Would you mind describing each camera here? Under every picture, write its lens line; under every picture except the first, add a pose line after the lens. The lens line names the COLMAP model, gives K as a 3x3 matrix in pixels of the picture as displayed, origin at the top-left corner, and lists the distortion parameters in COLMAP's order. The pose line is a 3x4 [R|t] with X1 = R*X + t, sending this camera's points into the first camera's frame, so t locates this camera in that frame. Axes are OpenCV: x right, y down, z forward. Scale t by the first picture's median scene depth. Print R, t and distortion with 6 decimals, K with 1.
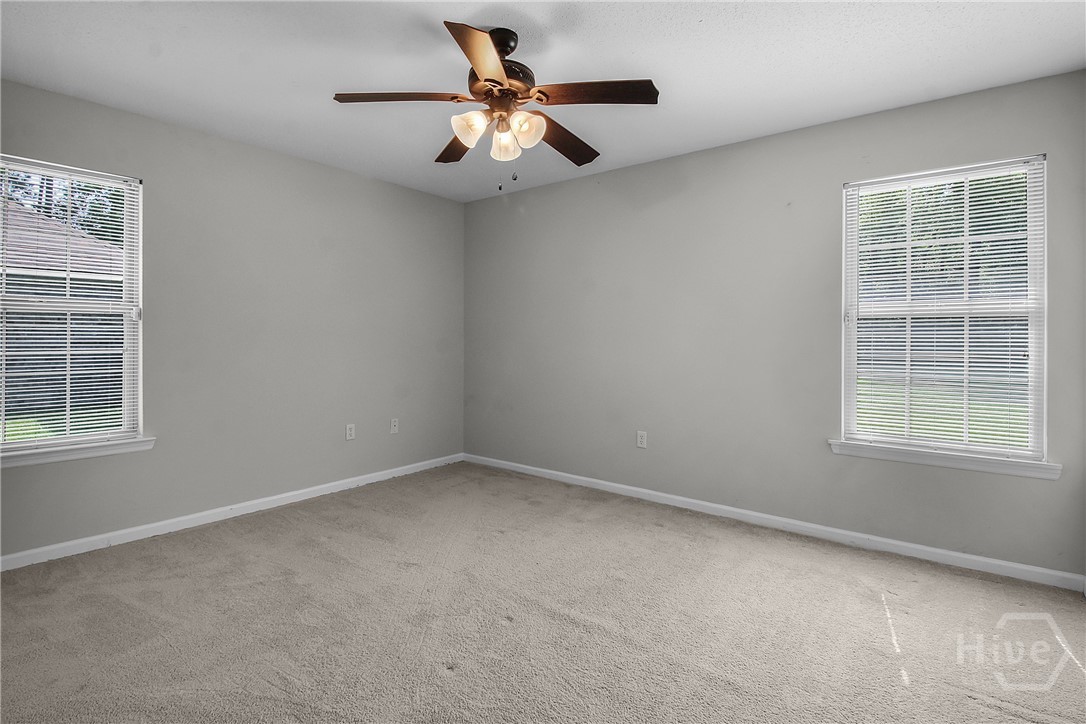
lens RADIAL K [[518.1, 0, 548.5], [0, 518.1, 345.6], [0, 0, 1]] dist [0.010304, -0.017179]
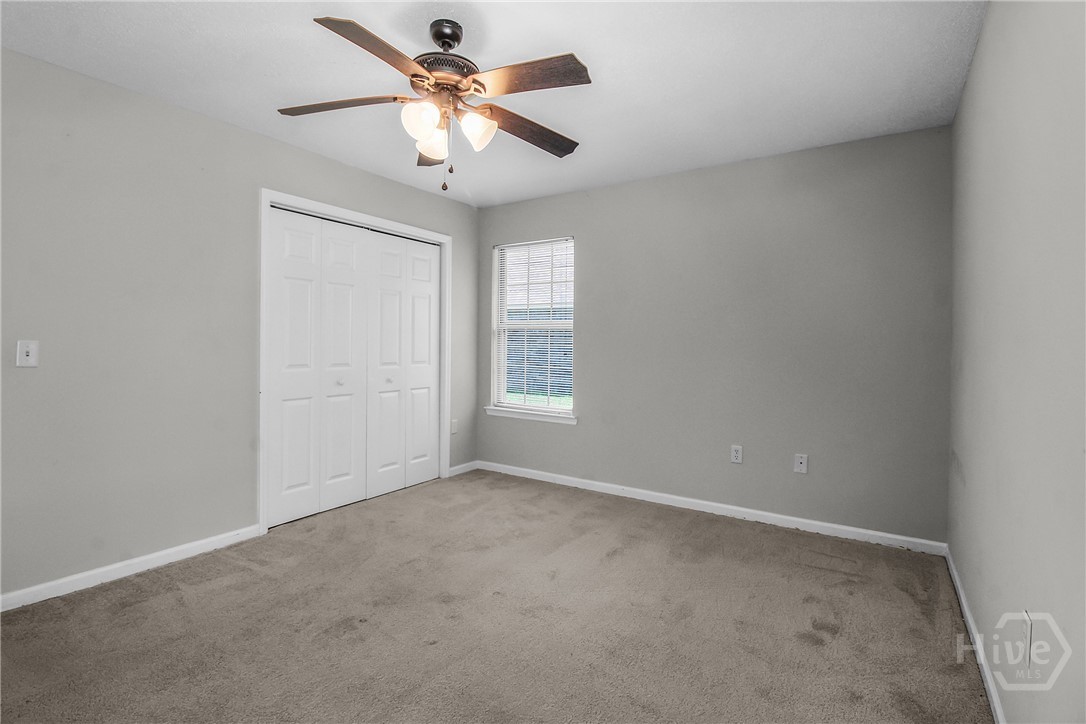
lens RADIAL K [[518.1, 0, 548.5], [0, 518.1, 345.6], [0, 0, 1]] dist [0.010304, -0.017179]
pose [[0.084483, 0.002565, -0.996422, 0.590338], [-0.027239, 0.999629, 0.000264, -0.012884], [0.996053, 0.027119, 0.084521, 0.746479]]
